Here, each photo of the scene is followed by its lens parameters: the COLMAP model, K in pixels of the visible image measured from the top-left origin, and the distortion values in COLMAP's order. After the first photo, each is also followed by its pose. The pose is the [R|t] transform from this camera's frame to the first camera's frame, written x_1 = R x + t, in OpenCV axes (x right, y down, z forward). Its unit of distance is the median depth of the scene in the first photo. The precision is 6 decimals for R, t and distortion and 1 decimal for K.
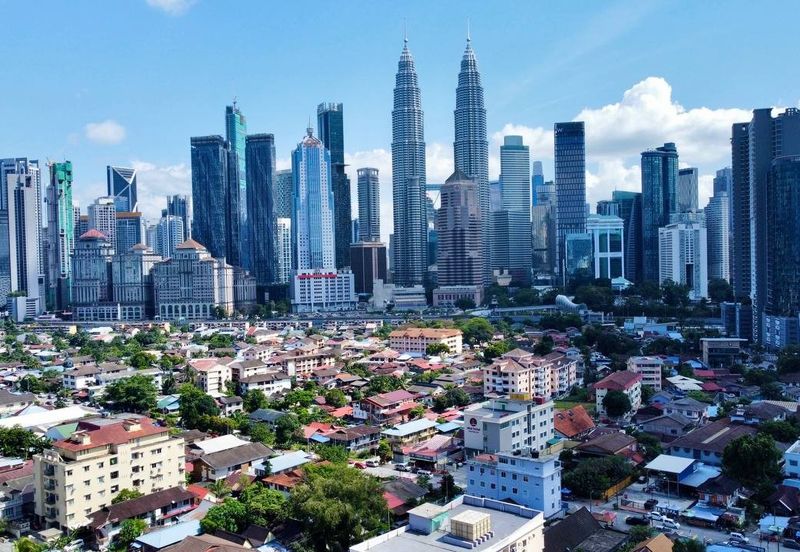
lens RADIAL K [[739.8, 0, 405.4], [0, 739.8, 277.4], [0, 0, 1]] dist [-0.006326, 0.000000]
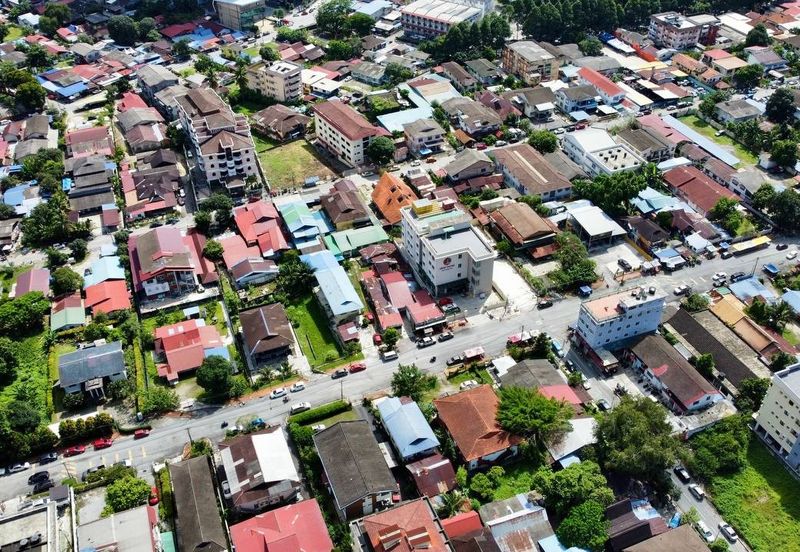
lens RADIAL K [[739.8, 0, 401.9], [0, 739.8, 279.1], [0, 0, 1]] dist [-0.006326, 0.000000]
pose [[0.494932, -0.519998, 0.696164, -0.375352], [0.018438, 0.807277, 0.589885, -0.214673], [-0.868736, -0.279117, 0.409134, 0.397495]]
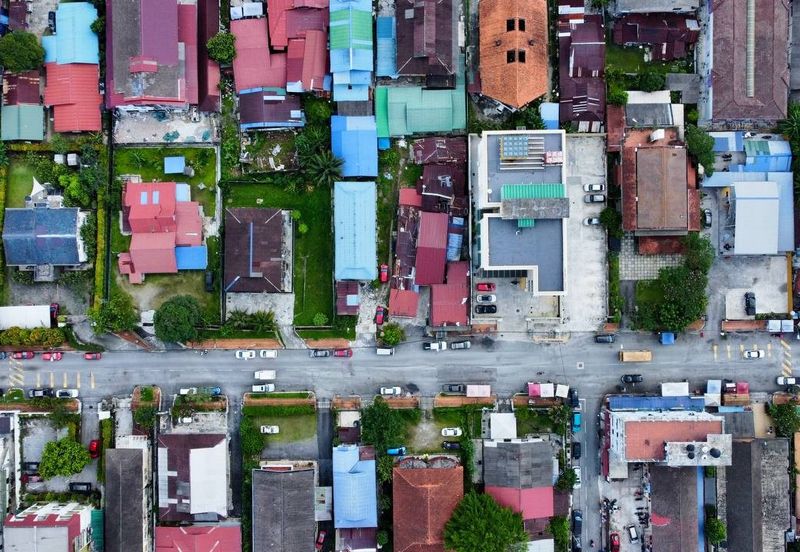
lens RADIAL K [[739.8, 0, 400.9], [0, 739.8, 275.7], [0, 0, 1]] dist [-0.006326, 0.000000]
pose [[0.773240, -0.633495, 0.027994, -0.003318], [-0.009003, 0.033175, 0.999409, -0.299821], [-0.634050, -0.773035, 0.019949, 0.633443]]
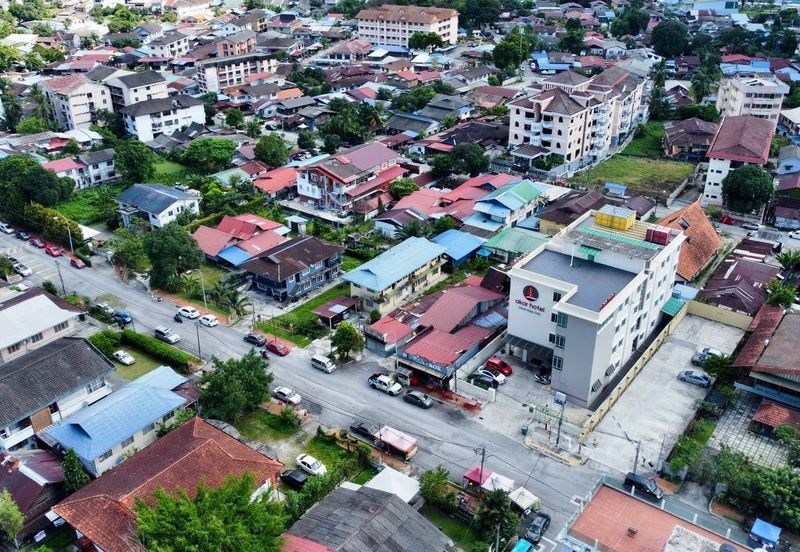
lens RADIAL K [[739.8, 0, 398.6], [0, 739.8, 277.9], [0, 0, 1]] dist [-0.006326, 0.000000]
pose [[0.999477, 0.001400, 0.032310, -0.006019], [-0.015529, 0.897135, 0.441484, -0.015037], [-0.028368, -0.441754, 0.896687, 0.350781]]
